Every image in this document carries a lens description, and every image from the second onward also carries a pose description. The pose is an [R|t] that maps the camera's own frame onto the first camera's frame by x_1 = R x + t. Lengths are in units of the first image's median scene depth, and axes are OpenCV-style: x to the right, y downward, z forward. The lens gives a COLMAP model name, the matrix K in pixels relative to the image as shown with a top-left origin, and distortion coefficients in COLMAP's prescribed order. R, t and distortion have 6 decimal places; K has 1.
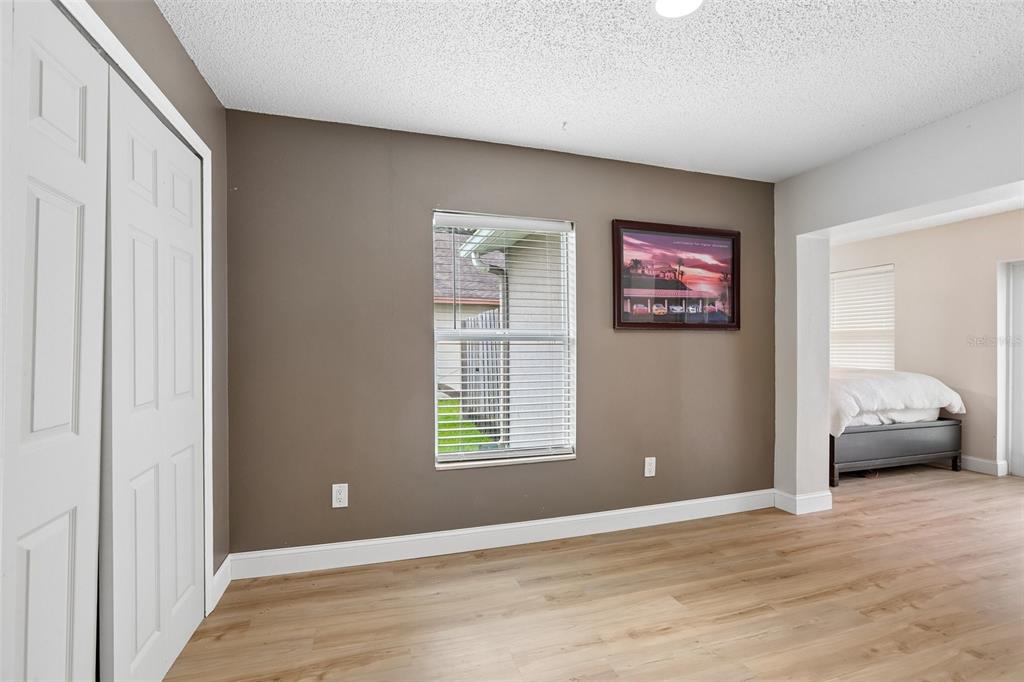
lens RADIAL K [[475.1, 0, 513.1], [0, 475.1, 339.8], [0, 0, 1]] dist [-0.030209, 0.003551]
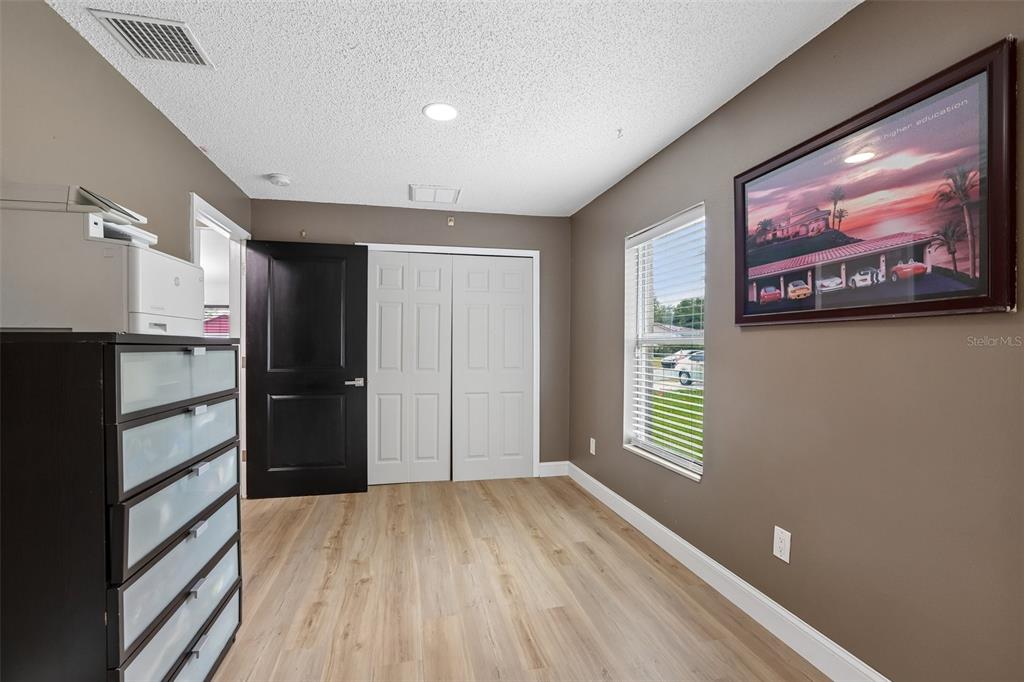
lens RADIAL K [[475.1, 0, 511.4], [0, 475.1, 347.4], [0, 0, 1]] dist [-0.030209, 0.003551]
pose [[-0.092034, 0.002138, -0.995754, 0.943495], [0.005155, 0.999985, 0.001670, 0.005279], [0.995743, -0.004980, -0.092043, 0.705525]]
